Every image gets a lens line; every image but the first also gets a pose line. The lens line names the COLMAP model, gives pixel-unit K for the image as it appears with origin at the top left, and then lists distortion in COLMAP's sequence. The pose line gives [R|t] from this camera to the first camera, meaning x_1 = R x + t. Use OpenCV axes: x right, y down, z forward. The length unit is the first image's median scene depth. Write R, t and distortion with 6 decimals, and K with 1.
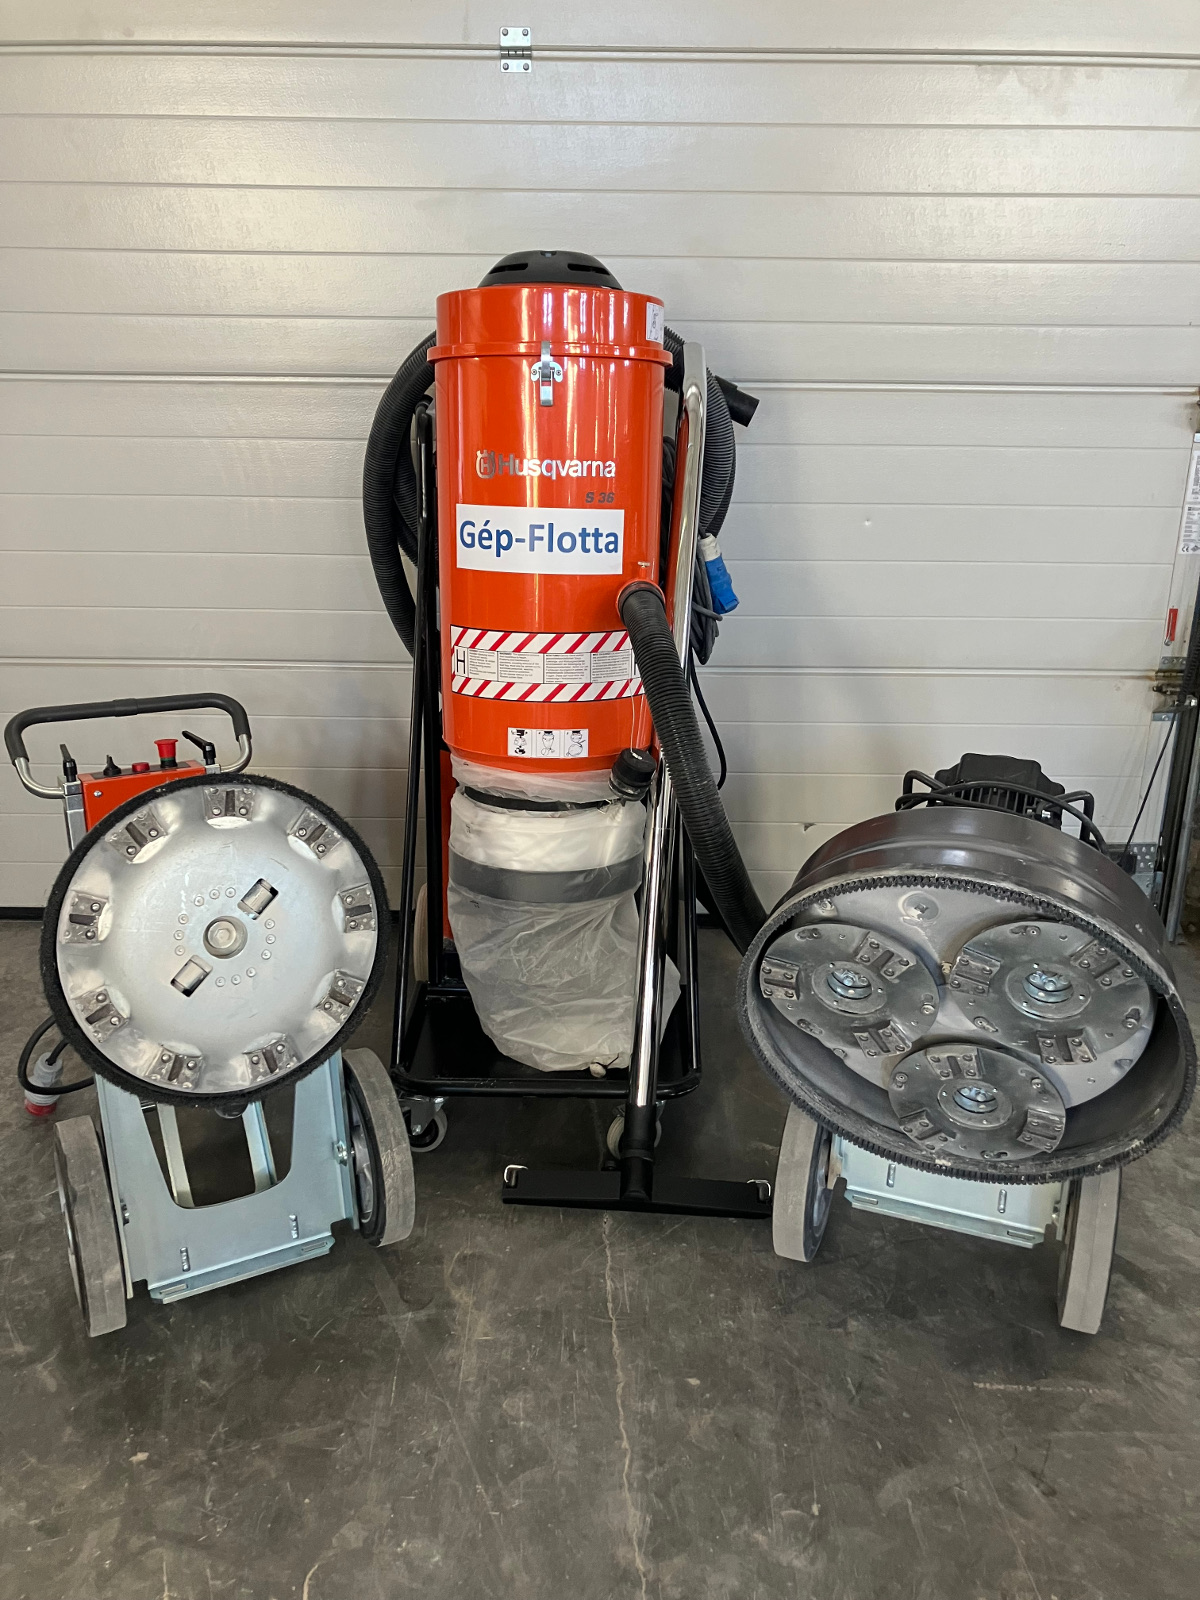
lens RADIAL K [[1314.0, 0, 602.2], [0, 1314.0, 798.3], [0, 0, 1]] dist [0.107154, -0.159648]
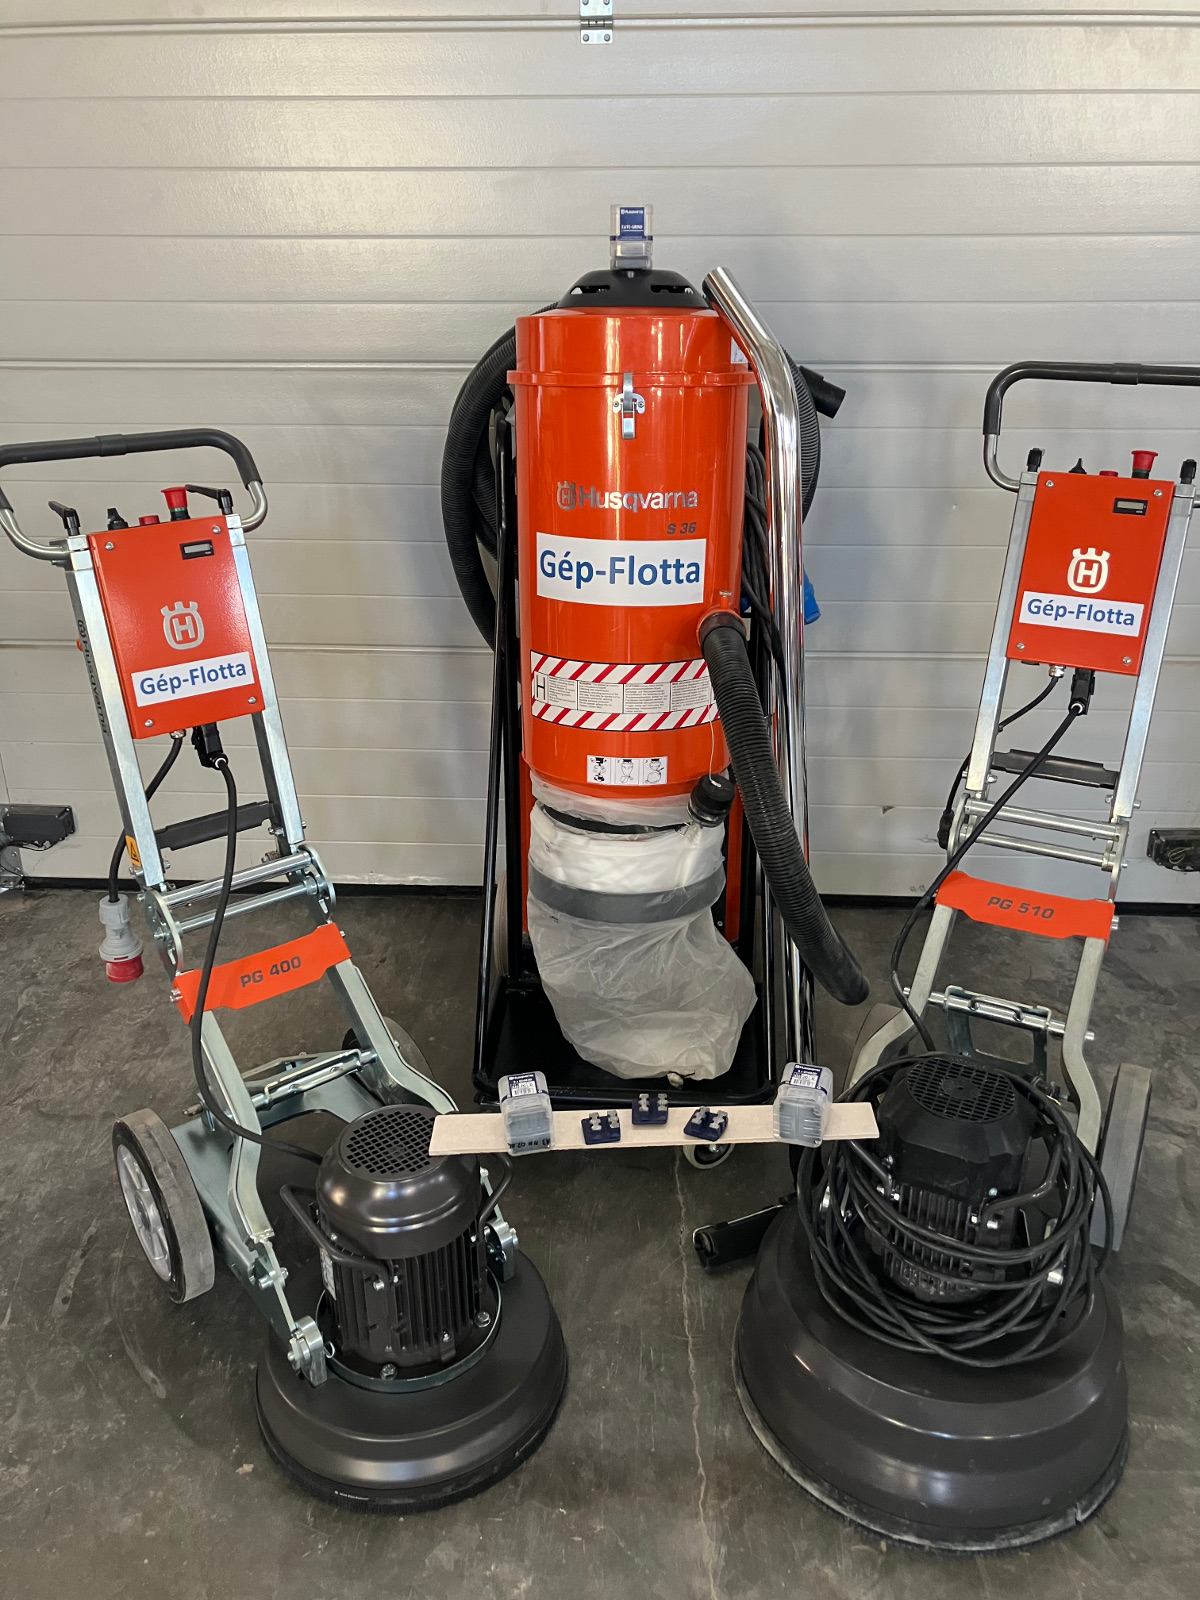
lens RADIAL K [[1314.0, 0, 602.2], [0, 1314.0, 798.3], [0, 0, 1]] dist [0.107154, -0.159648]
pose [[0.998543, 0.007355, -0.053459, -0.006618], [-0.002690, 0.996221, 0.086816, -0.110156], [0.053896, -0.086546, 0.994789, -0.000711]]
